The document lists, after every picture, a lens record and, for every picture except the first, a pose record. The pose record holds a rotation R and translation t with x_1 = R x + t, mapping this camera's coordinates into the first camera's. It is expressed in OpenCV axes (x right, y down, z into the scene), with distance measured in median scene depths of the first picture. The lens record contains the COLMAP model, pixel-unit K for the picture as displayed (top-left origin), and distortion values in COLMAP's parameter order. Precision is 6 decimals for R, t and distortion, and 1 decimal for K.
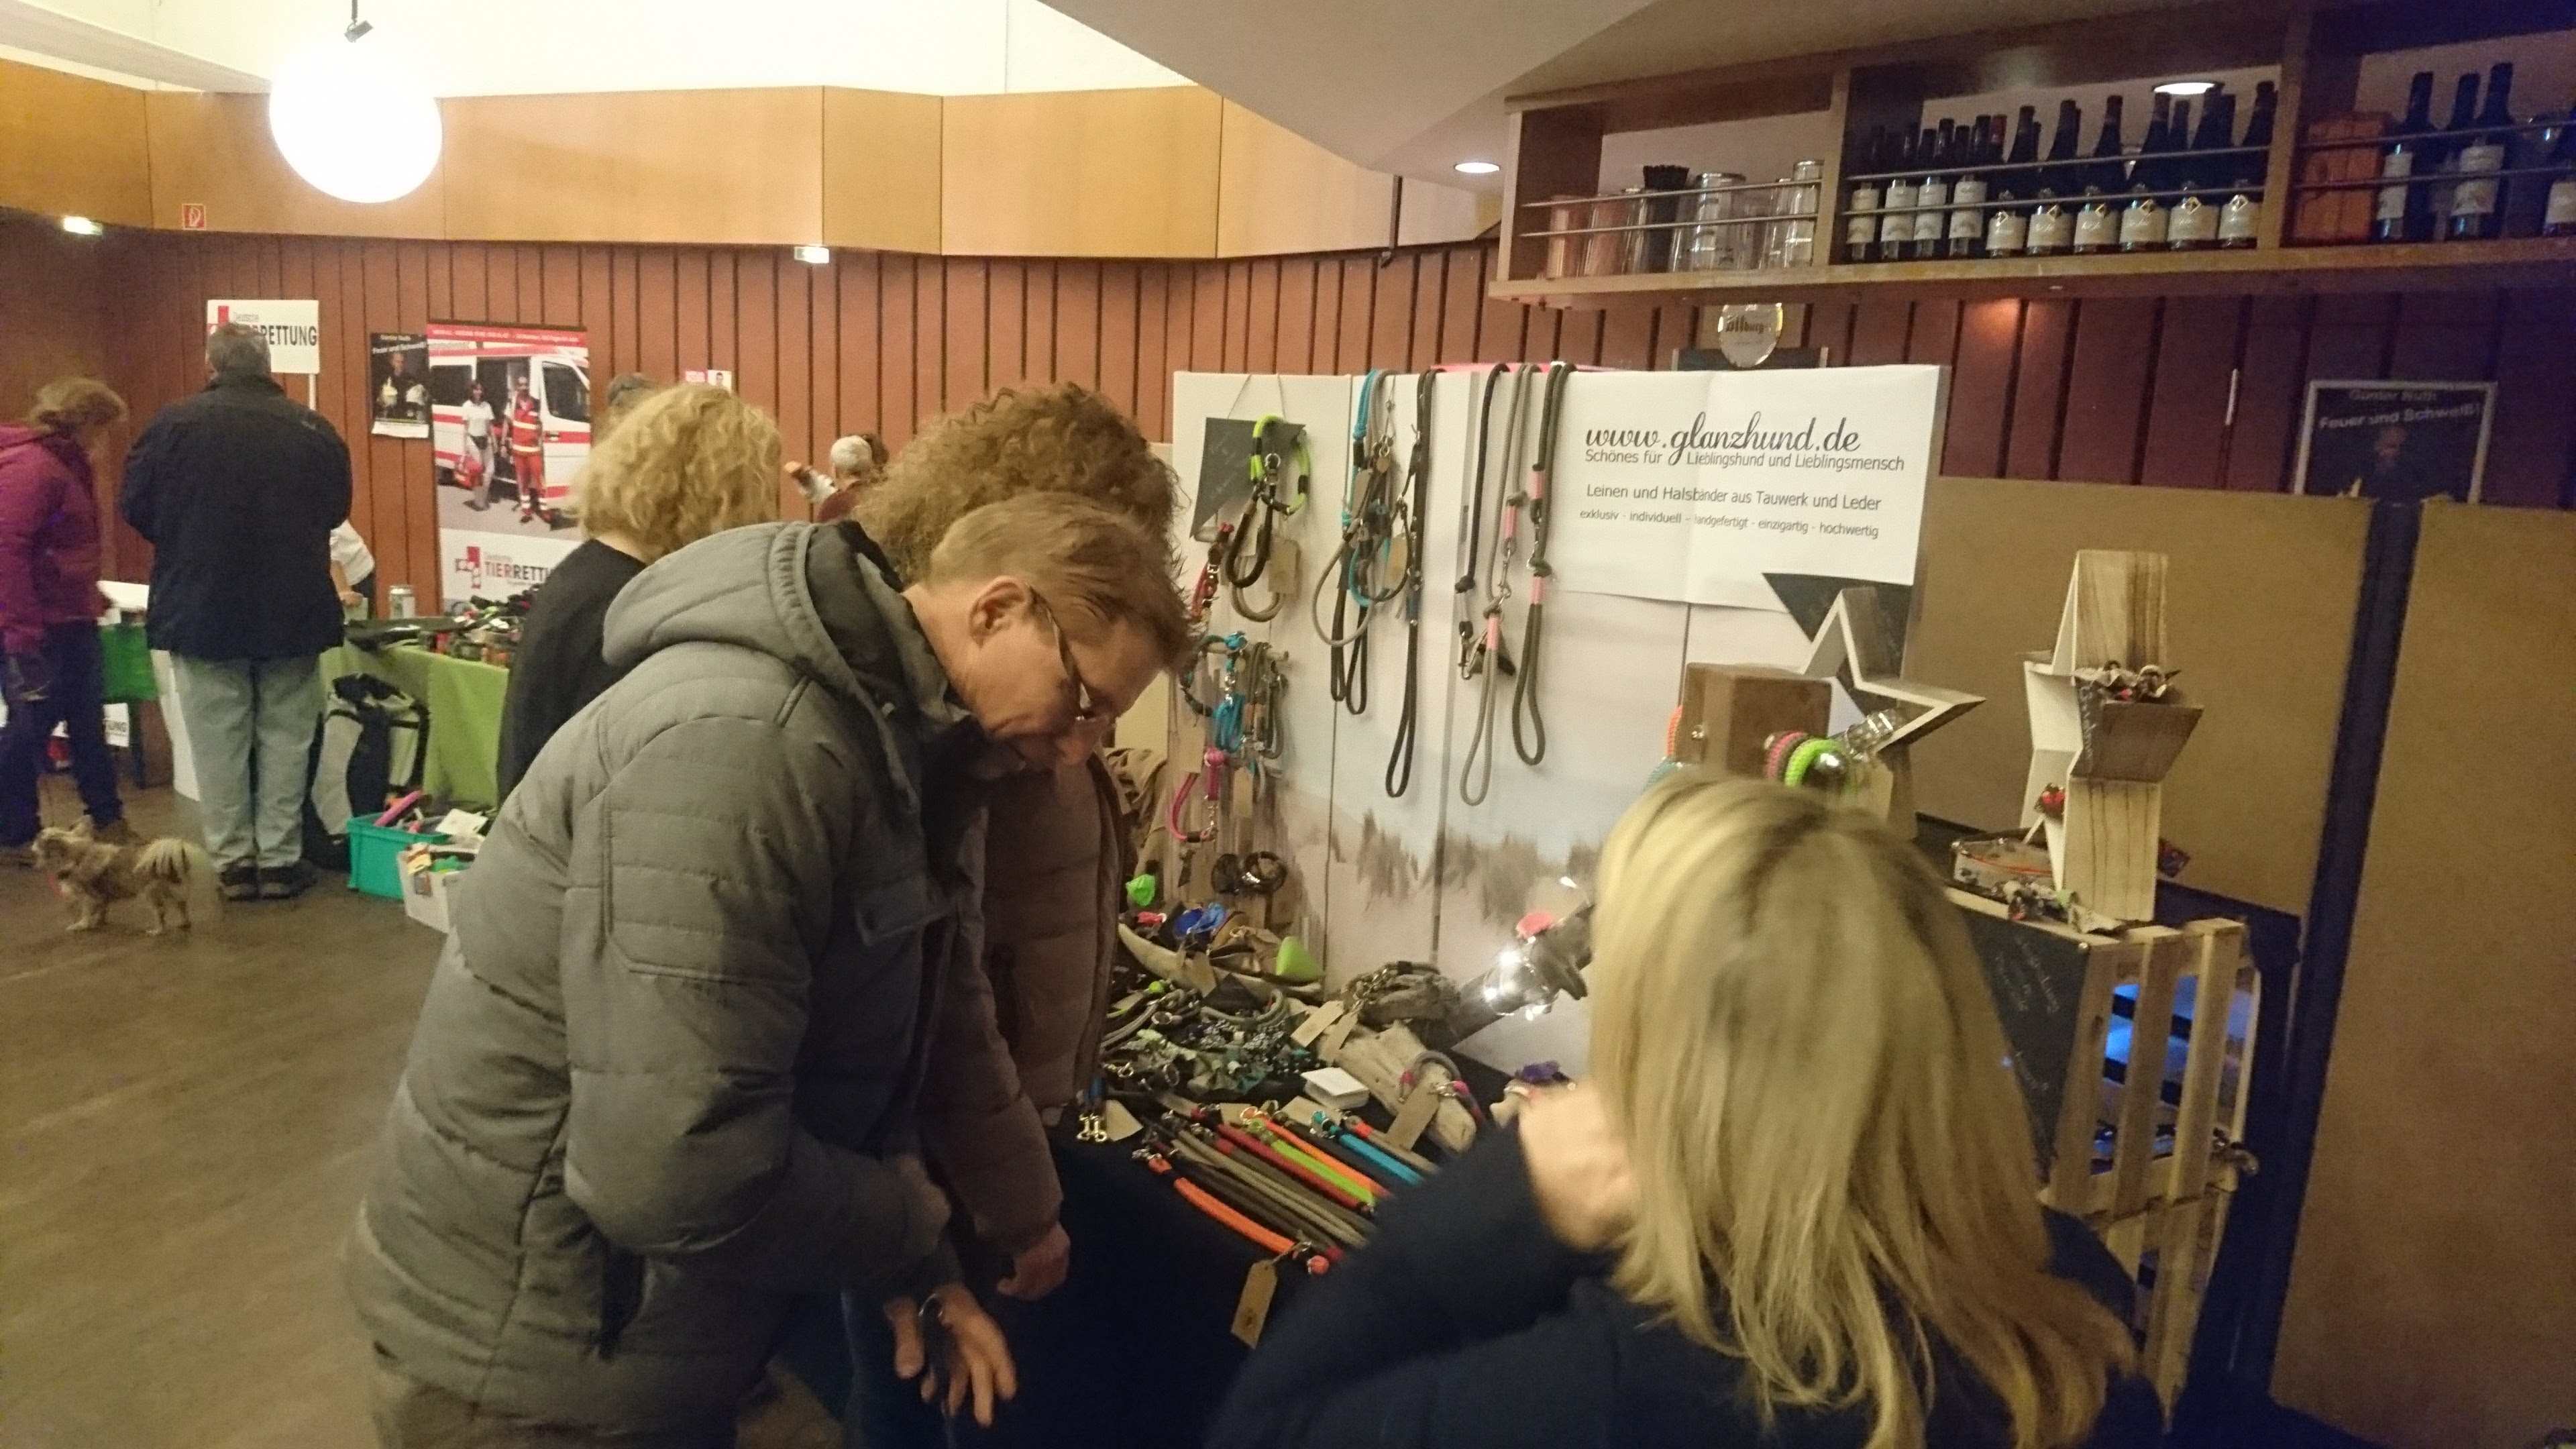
lens RADIAL K [[1629.5, 0, 1293.3], [0, 1629.5, 720.2], [0, 0, 1]] dist [0.035112, -0.042121]
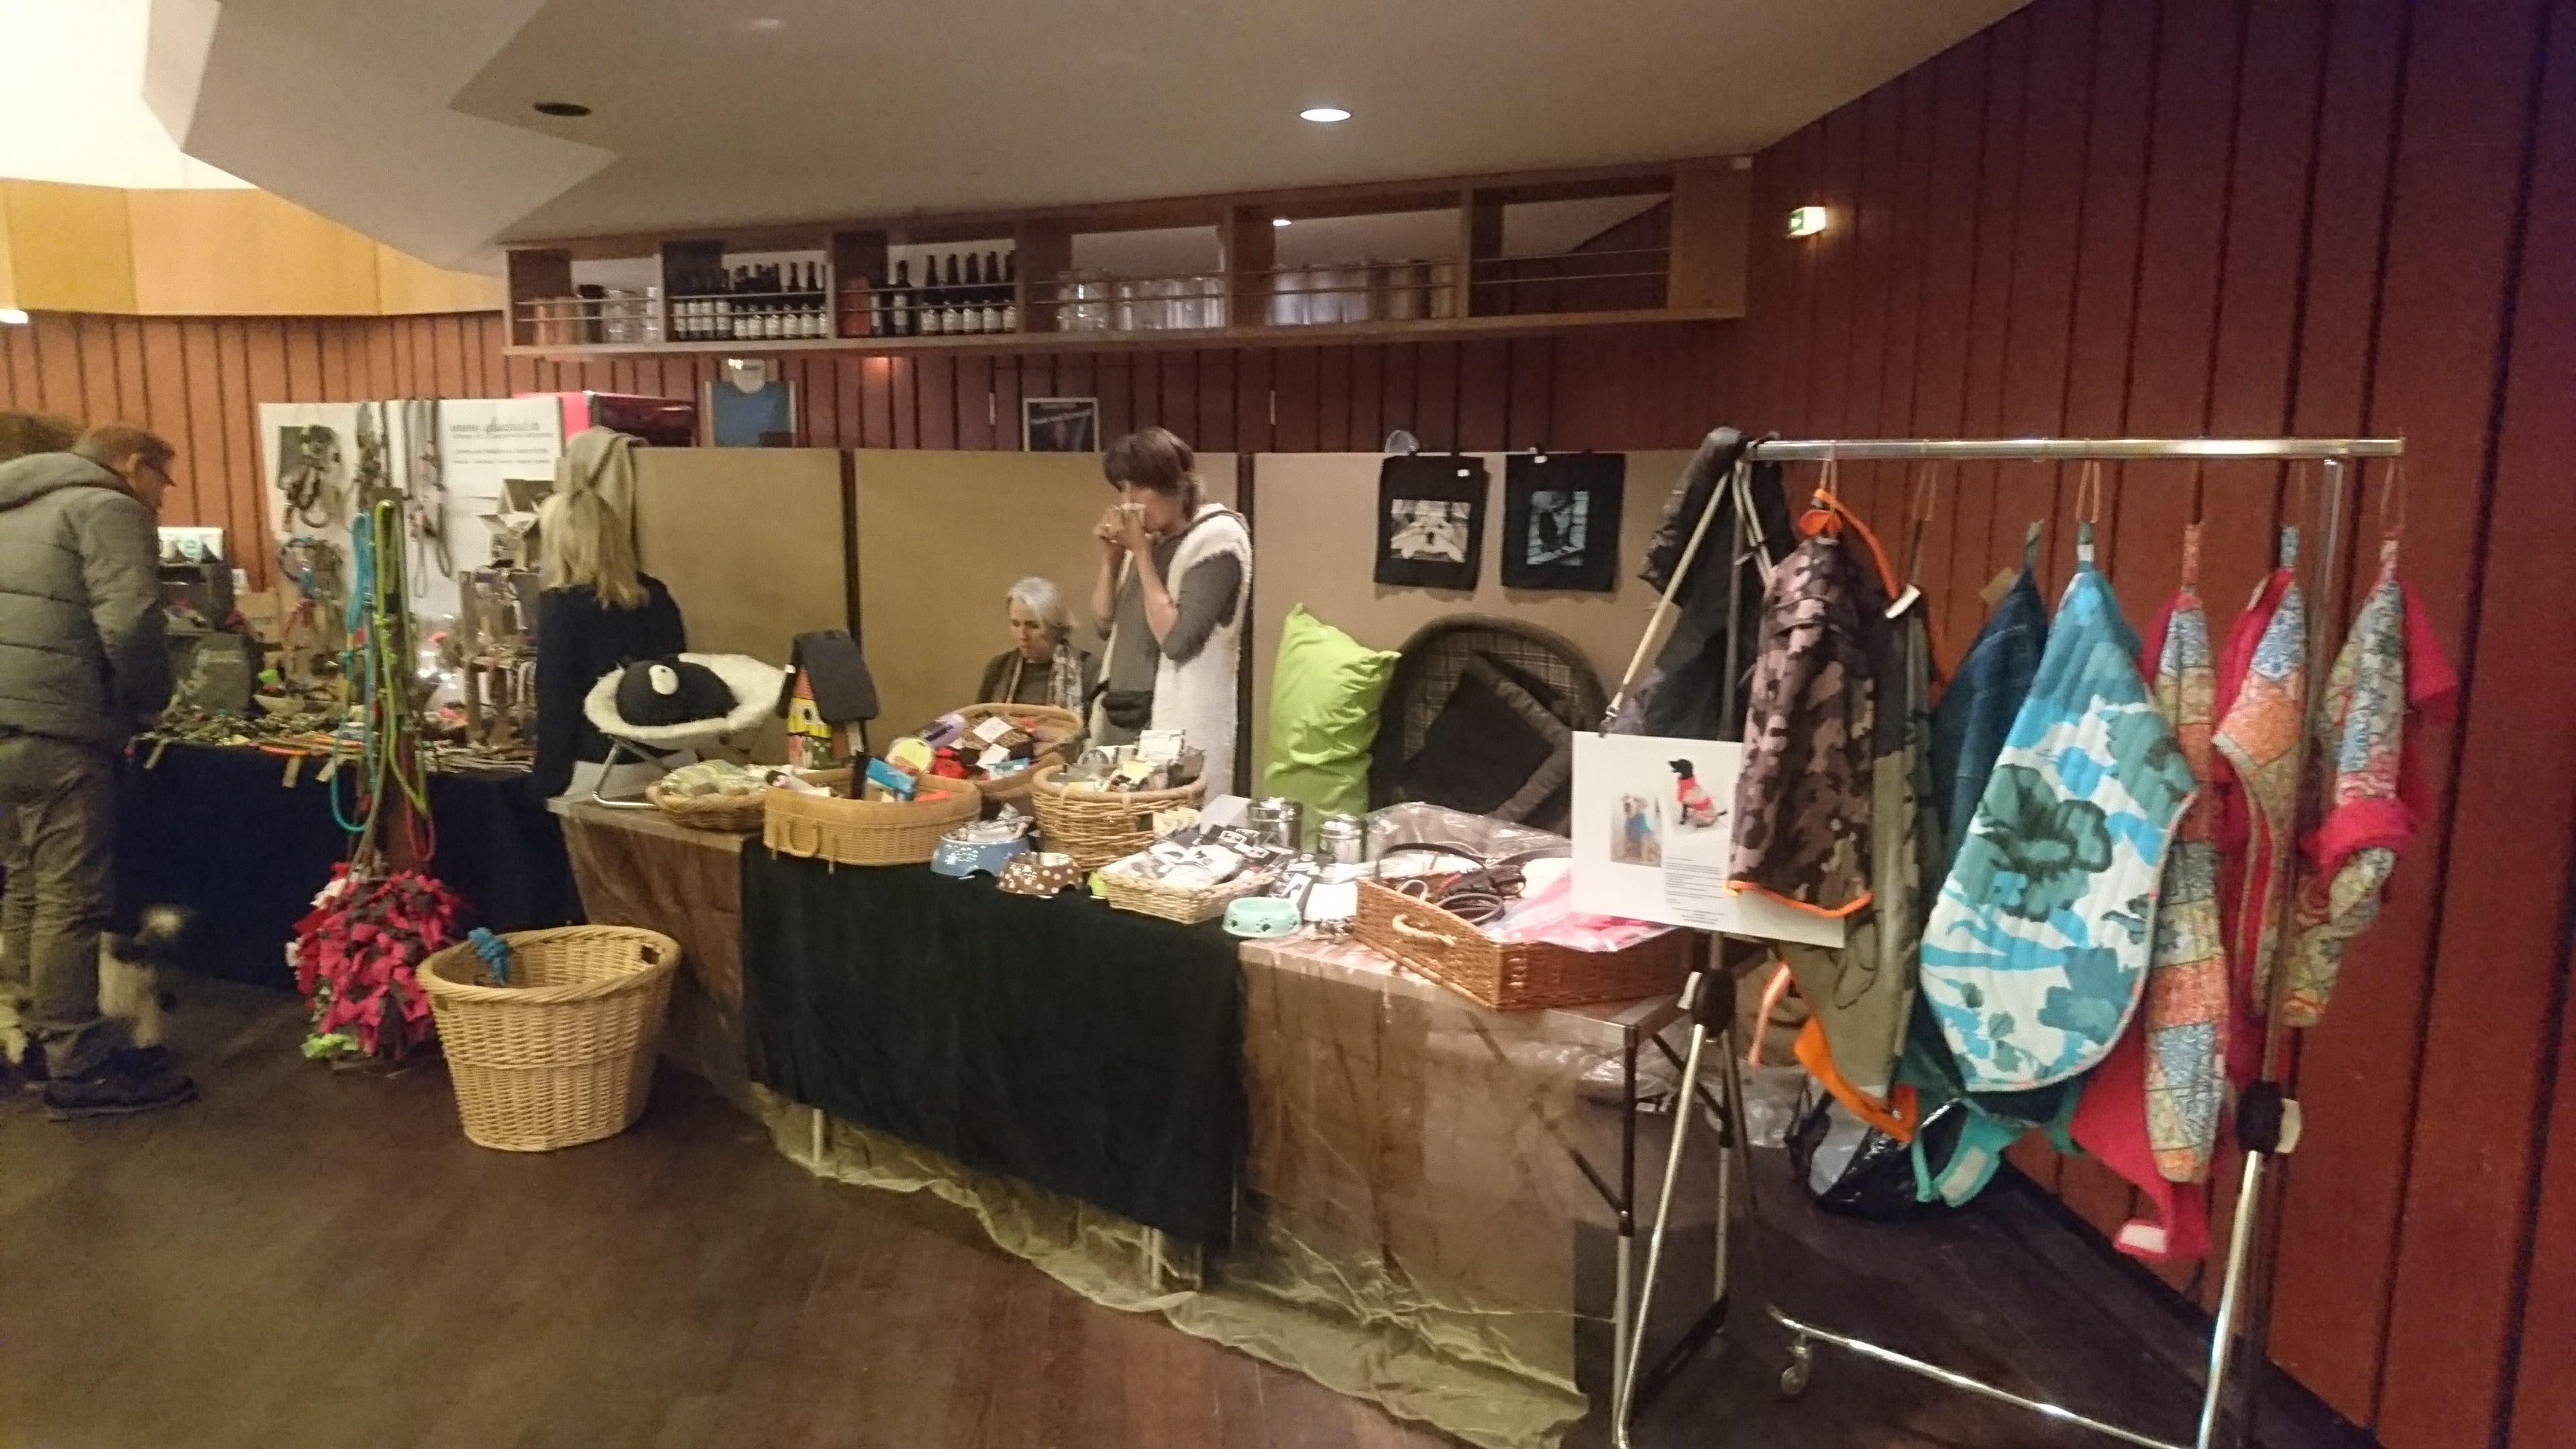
lens RADIAL K [[1629.5, 0, 1280.9], [0, 1629.5, 719.7], [0, 0, 1]] dist [0.035112, -0.042121]
pose [[0.929634, -0.088932, 0.357591, 0.275653], [0.095156, 0.995462, 0.000192, 0.234058], [-0.355986, 0.033848, 0.933878, -1.049604]]
